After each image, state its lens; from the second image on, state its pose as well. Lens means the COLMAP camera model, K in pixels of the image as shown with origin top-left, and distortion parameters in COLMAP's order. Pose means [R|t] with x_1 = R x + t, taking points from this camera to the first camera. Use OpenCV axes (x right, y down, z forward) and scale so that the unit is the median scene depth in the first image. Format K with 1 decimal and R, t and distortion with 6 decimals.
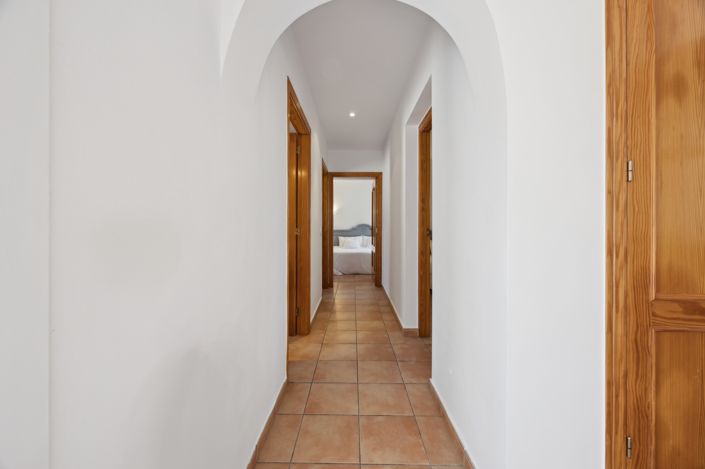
lens RADIAL K [[277.1, 0, 352.5], [0, 277.1, 234.5], [0, 0, 1]] dist [-0.000295, -0.000109]
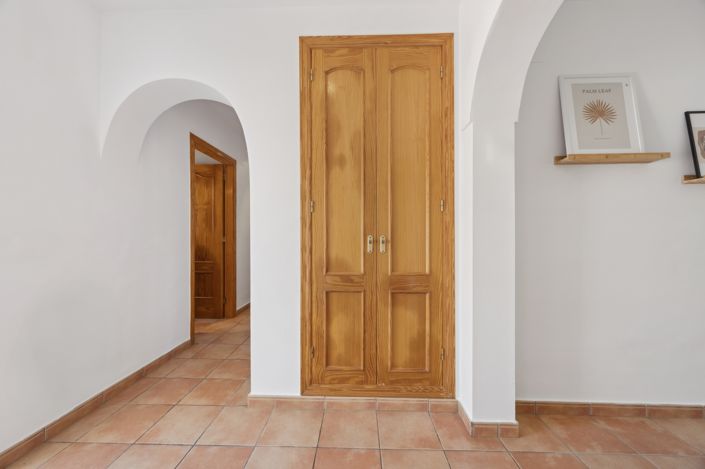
lens RADIAL K [[269.8, 0, 351.0], [0, 269.8, 244.6], [0, 0, 1]] dist [-0.000510, 0.000014]
pose [[0.999878, 0.000706, -0.015595, 1.271982], [-0.000619, 0.999984, 0.005566, 0.019617], [0.015598, -0.005555, 0.999863, -0.818901]]
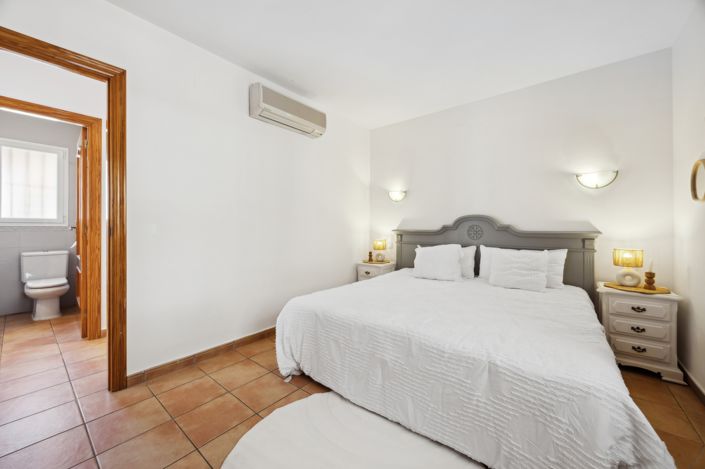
lens RADIAL K [[272.5, 0, 350.7], [0, 272.5, 217.4], [0, 0, 1]] dist [-0.000499, 0.000041]
pose [[-0.619209, -0.002585, -0.785222, 1.030049], [0.003025, 0.999979, -0.005678, -0.096507], [0.785220, -0.005891, -0.619189, 3.254700]]
